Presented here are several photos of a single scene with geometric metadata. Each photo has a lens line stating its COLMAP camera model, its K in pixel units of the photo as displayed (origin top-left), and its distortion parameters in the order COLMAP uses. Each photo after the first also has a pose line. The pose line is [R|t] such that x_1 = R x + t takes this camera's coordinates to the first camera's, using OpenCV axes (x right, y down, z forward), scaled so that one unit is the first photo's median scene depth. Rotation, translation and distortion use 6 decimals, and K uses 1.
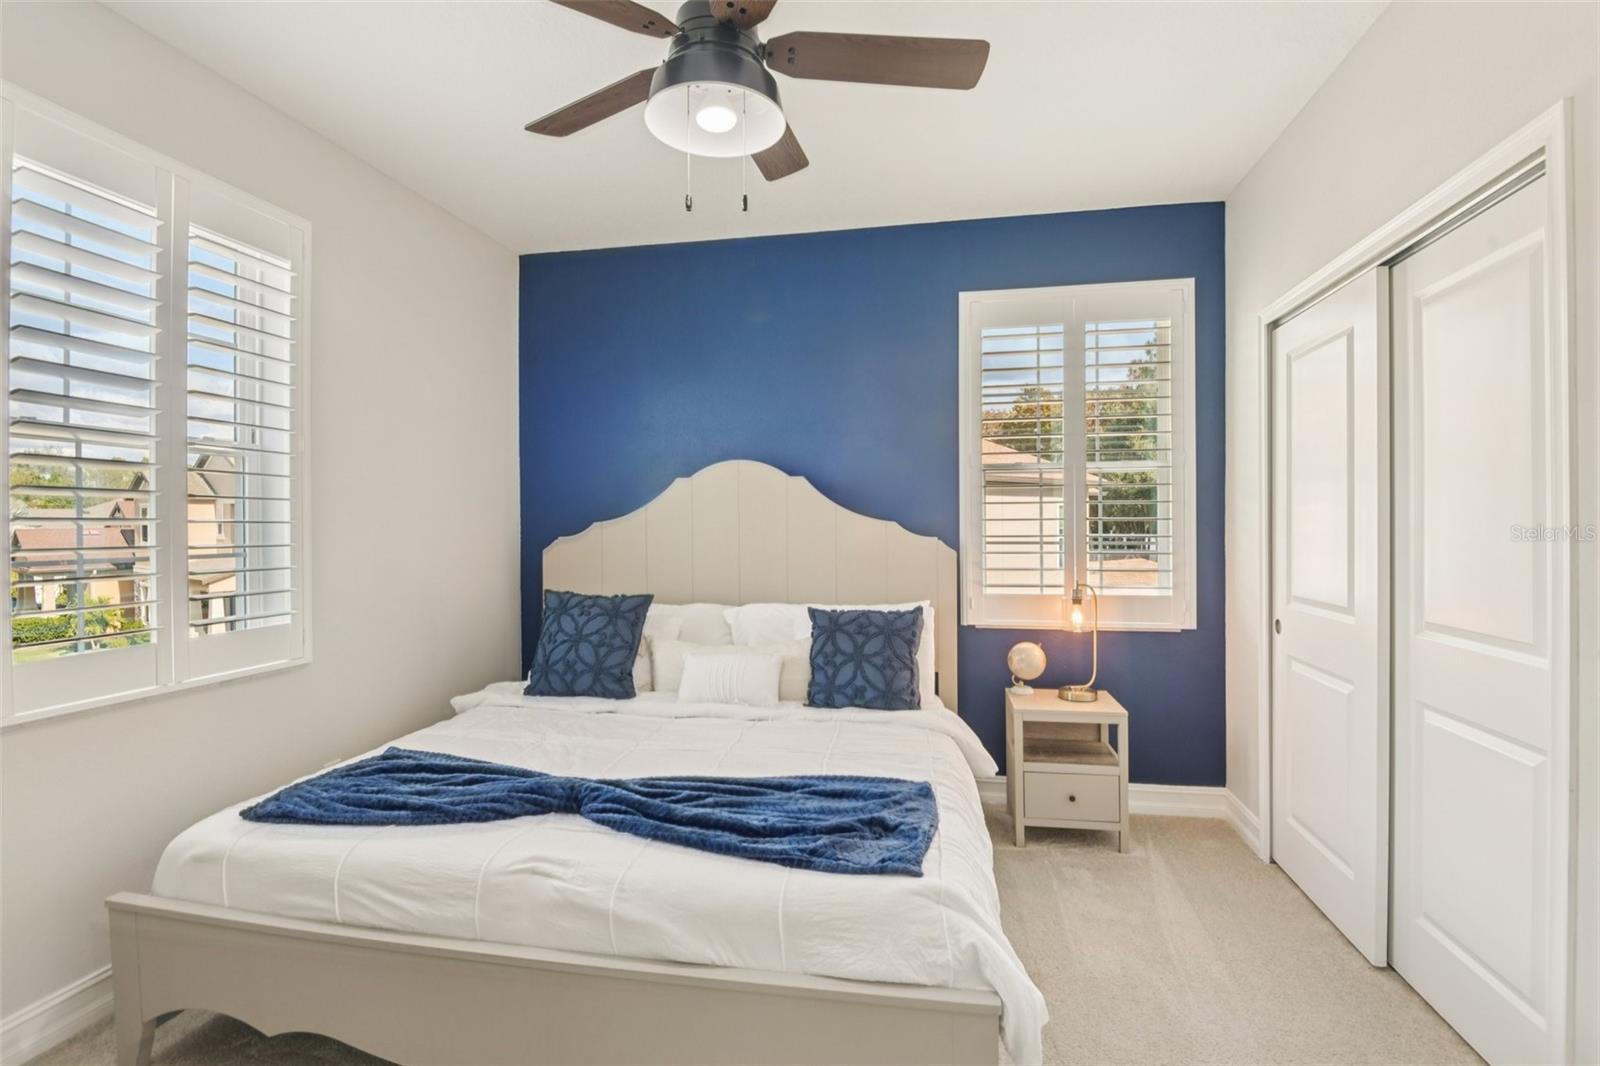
lens RADIAL K [[770.5, 0, 810.8], [0, 770.5, 523.9], [0, 0, 1]] dist [0.002676, -0.023078]
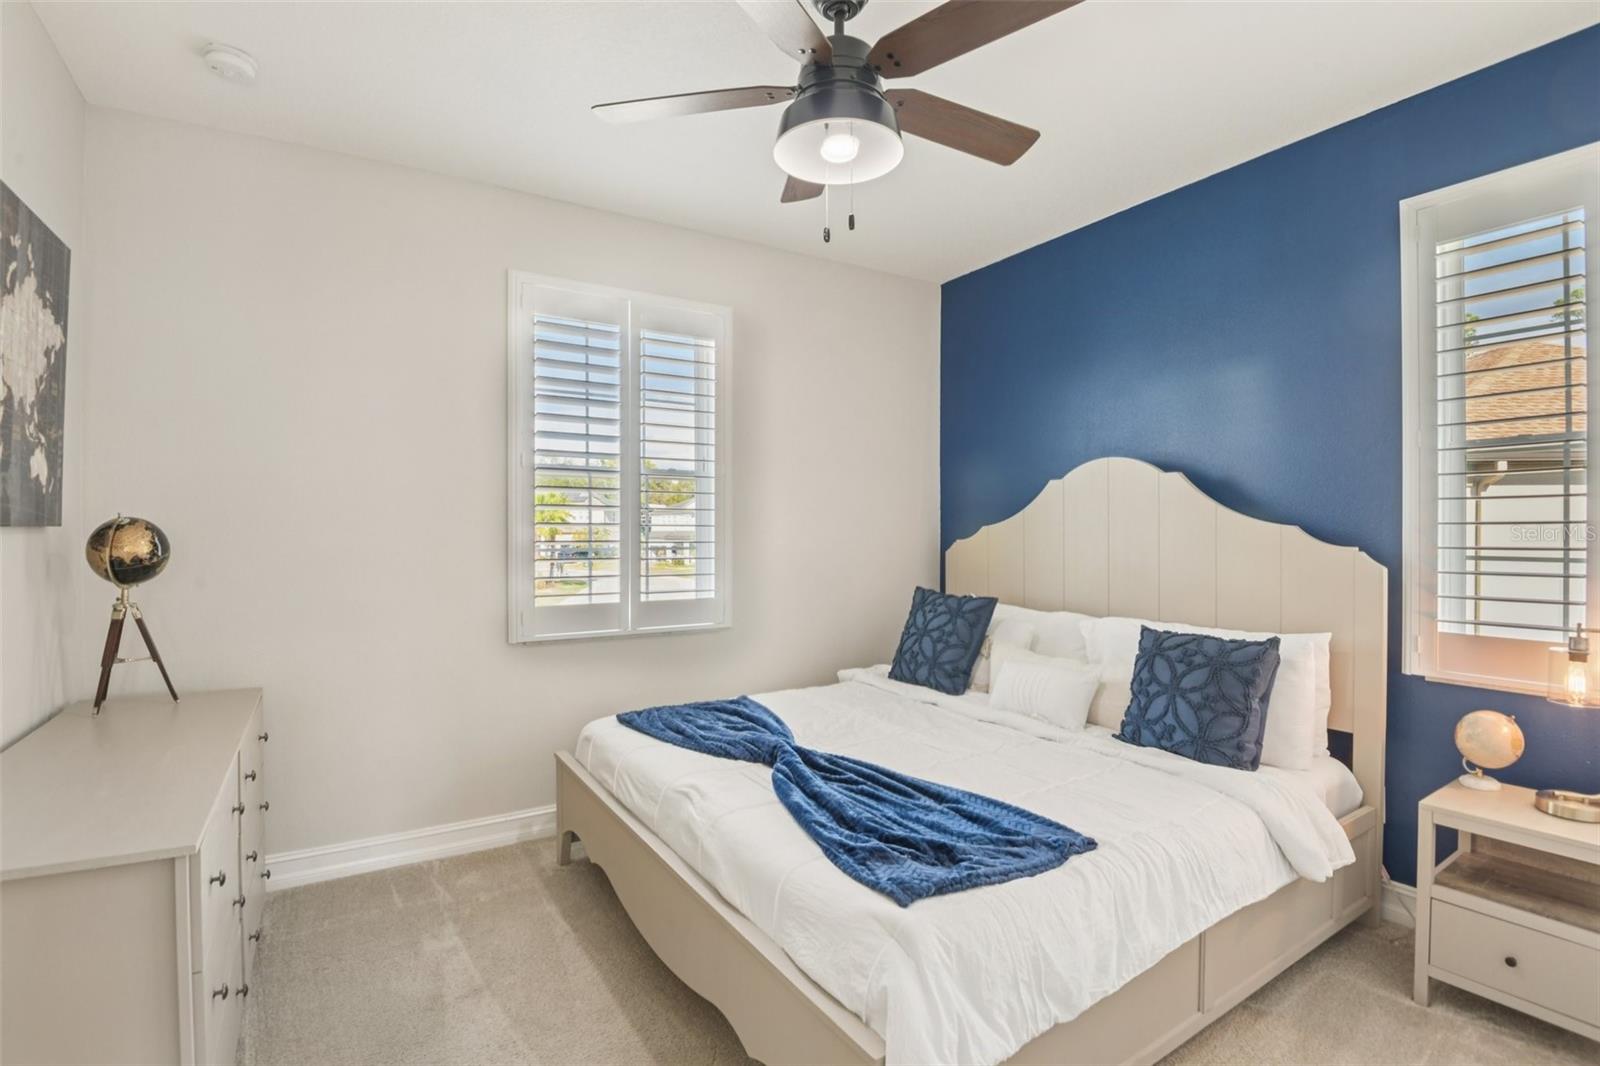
lens RADIAL K [[770.5, 0, 810.8], [0, 770.5, 523.9], [0, 0, 1]] dist [0.002676, -0.023078]
pose [[0.666265, -0.000487, -0.745715, 0.415047], [-0.002023, 0.999995, -0.002460, -0.002086], [0.745712, 0.003147, 0.666261, 0.158729]]
